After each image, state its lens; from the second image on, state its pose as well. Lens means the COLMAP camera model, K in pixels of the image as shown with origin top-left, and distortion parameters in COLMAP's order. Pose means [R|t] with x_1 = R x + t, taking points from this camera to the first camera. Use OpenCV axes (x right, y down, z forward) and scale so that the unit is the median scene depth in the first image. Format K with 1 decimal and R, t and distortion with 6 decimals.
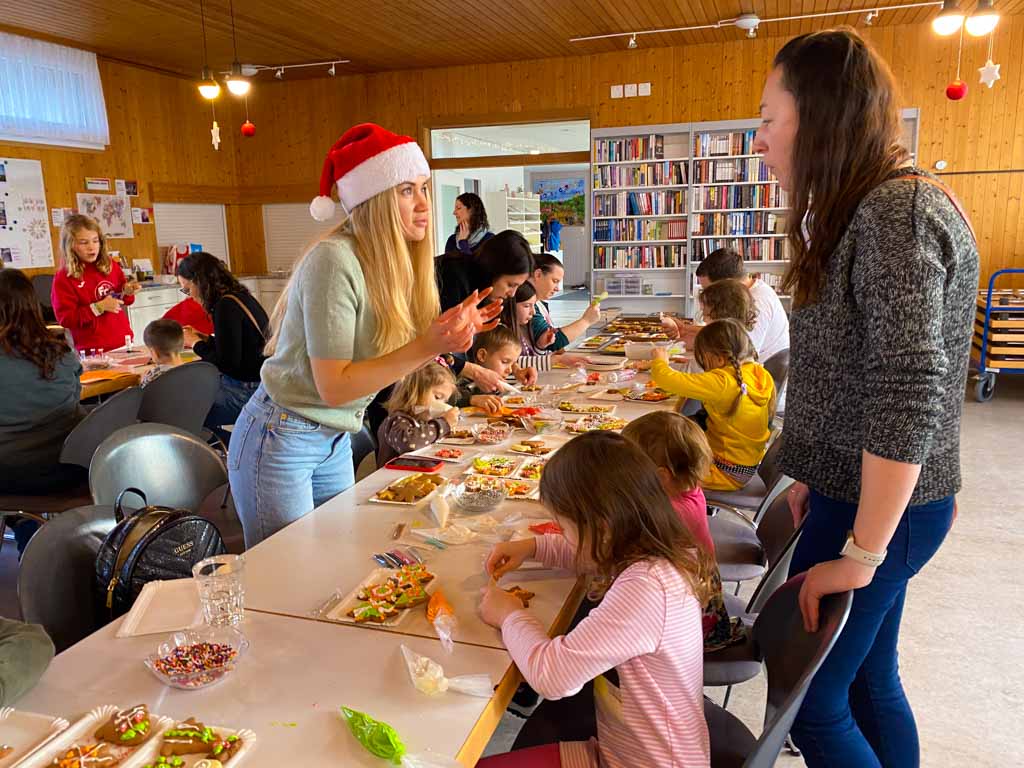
lens RADIAL K [[791.3, 0, 512.0], [0, 791.3, 384.0], [0, 0, 1]] dist [0.019799, 0.002691]
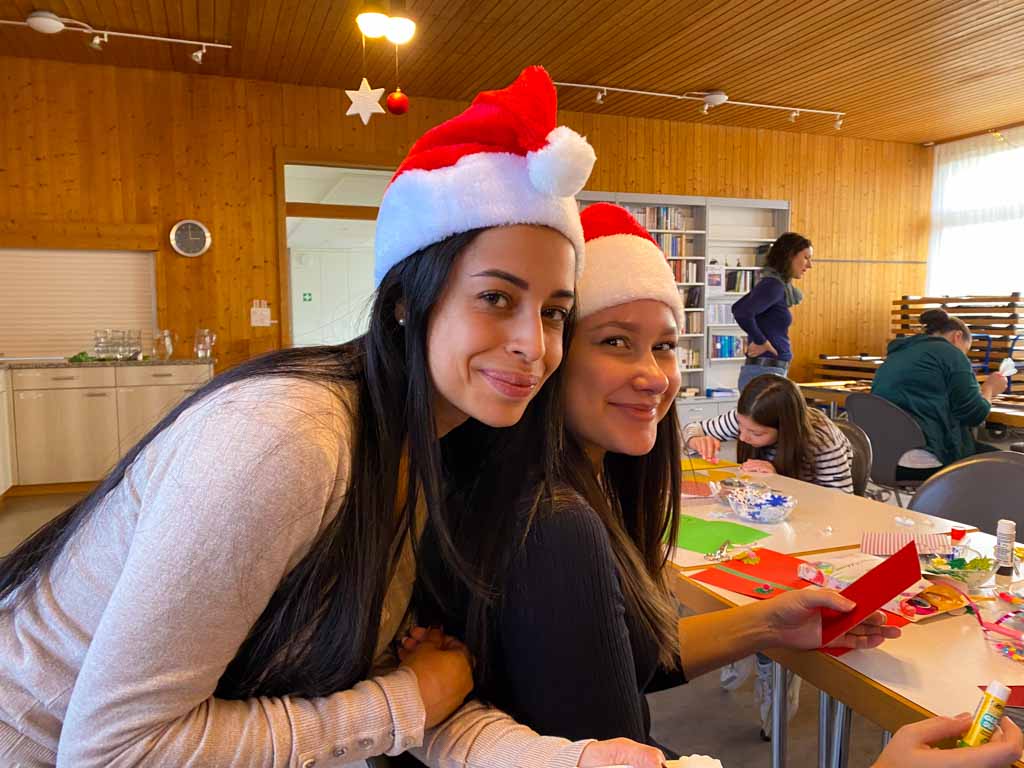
lens RADIAL K [[791.3, 0, 512.0], [0, 791.3, 384.0], [0, 0, 1]] dist [0.019799, 0.002691]
pose [[0.768325, -0.039372, 0.638848, -0.479920], [0.115385, 0.990274, -0.077740, -0.039980], [-0.629574, 0.133443, 0.765395, 0.371911]]
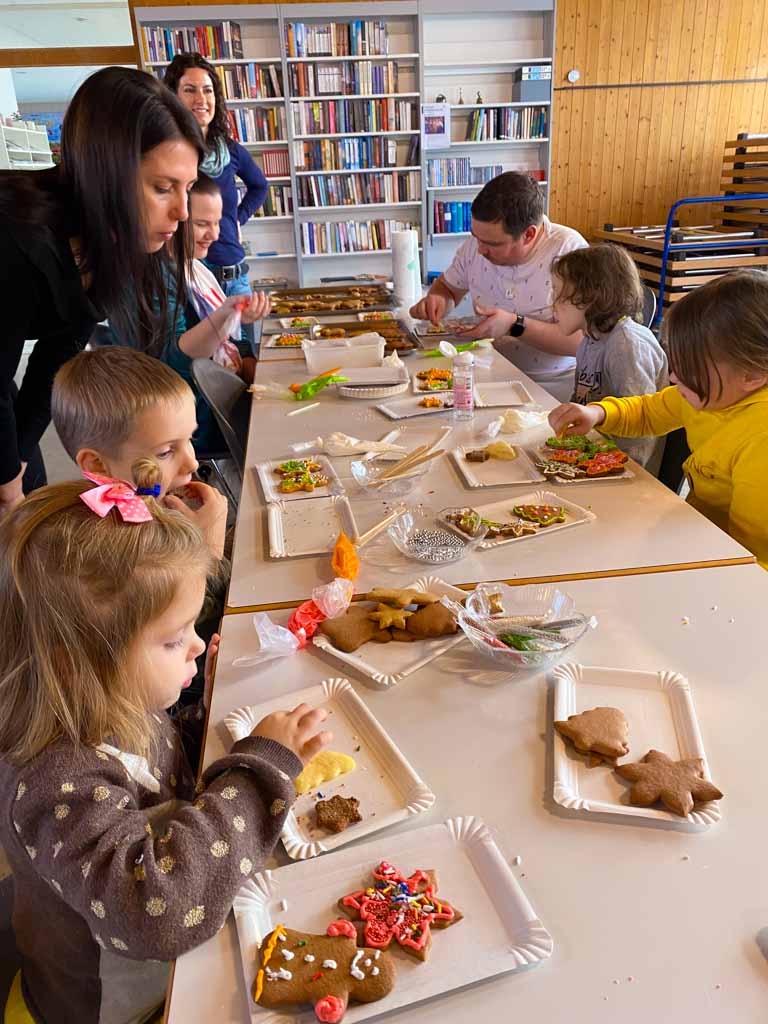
lens RADIAL K [[791.3, 0, 384.0], [0, 791.3, 512.0], [0, 0, 1]] dist [0.019799, 0.002691]
pose [[0.905758, -0.179760, 0.383782, -0.050504], [0.101324, 0.971176, 0.215757, -0.025085], [-0.411504, -0.156537, 0.897864, 0.227492]]
